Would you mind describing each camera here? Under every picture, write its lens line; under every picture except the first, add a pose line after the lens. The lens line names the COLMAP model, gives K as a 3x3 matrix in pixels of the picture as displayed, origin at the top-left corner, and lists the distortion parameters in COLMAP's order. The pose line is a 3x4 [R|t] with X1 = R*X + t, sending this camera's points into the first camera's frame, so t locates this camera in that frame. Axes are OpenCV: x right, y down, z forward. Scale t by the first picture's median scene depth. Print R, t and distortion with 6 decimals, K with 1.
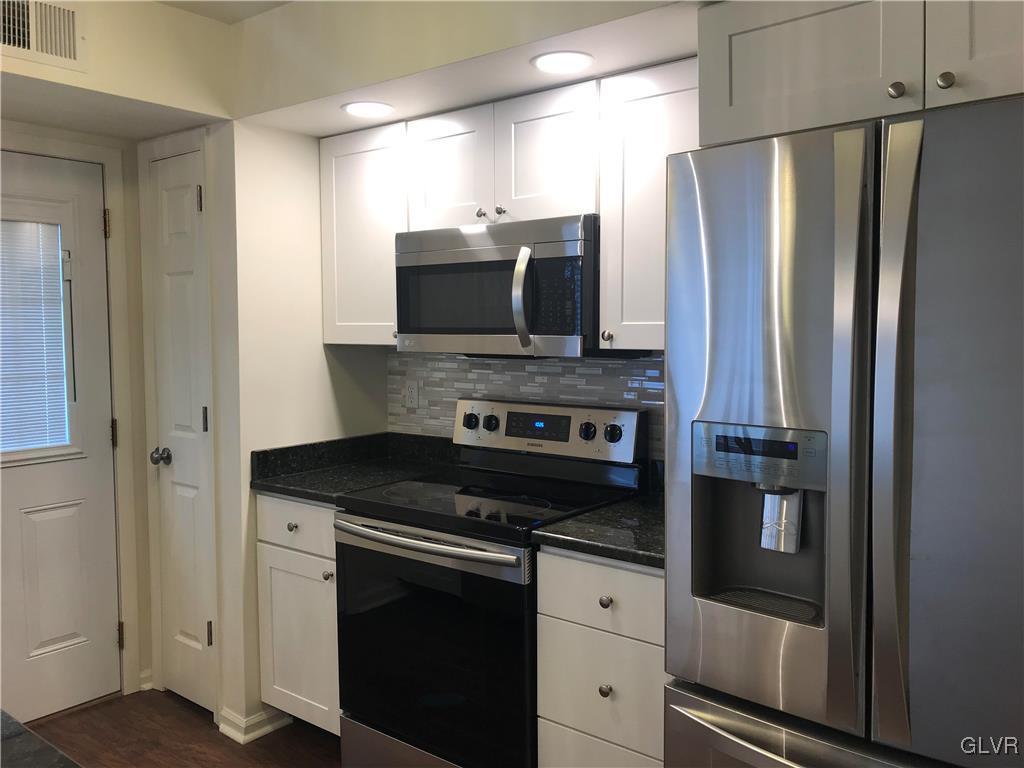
lens RADIAL K [[856.3, 0, 515.2], [0, 856.3, 382.7], [0, 0, 1]] dist [0.067547, -0.010542]
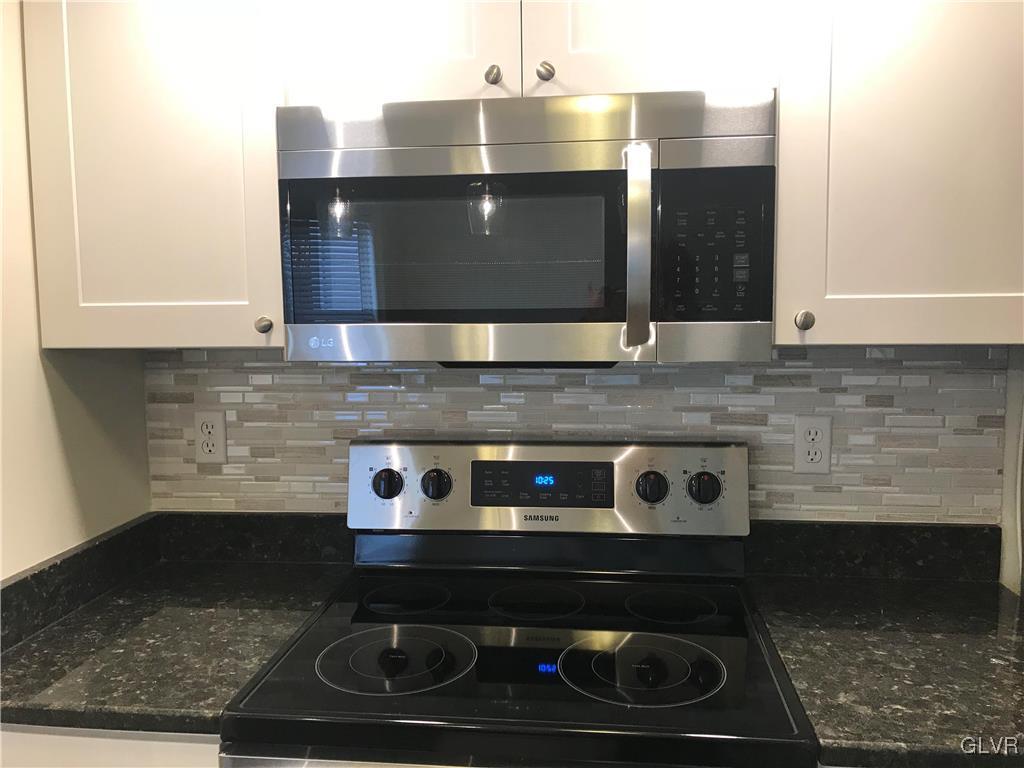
lens RADIAL K [[856.3, 0, 508.4], [0, 856.3, 379.2], [0, 0, 1]] dist [0.067547, -0.010542]
pose [[0.853568, -0.054292, 0.518144, -0.267623], [0.044385, 0.998517, 0.031509, -0.034598], [-0.519087, -0.003897, 0.854713, 0.510075]]
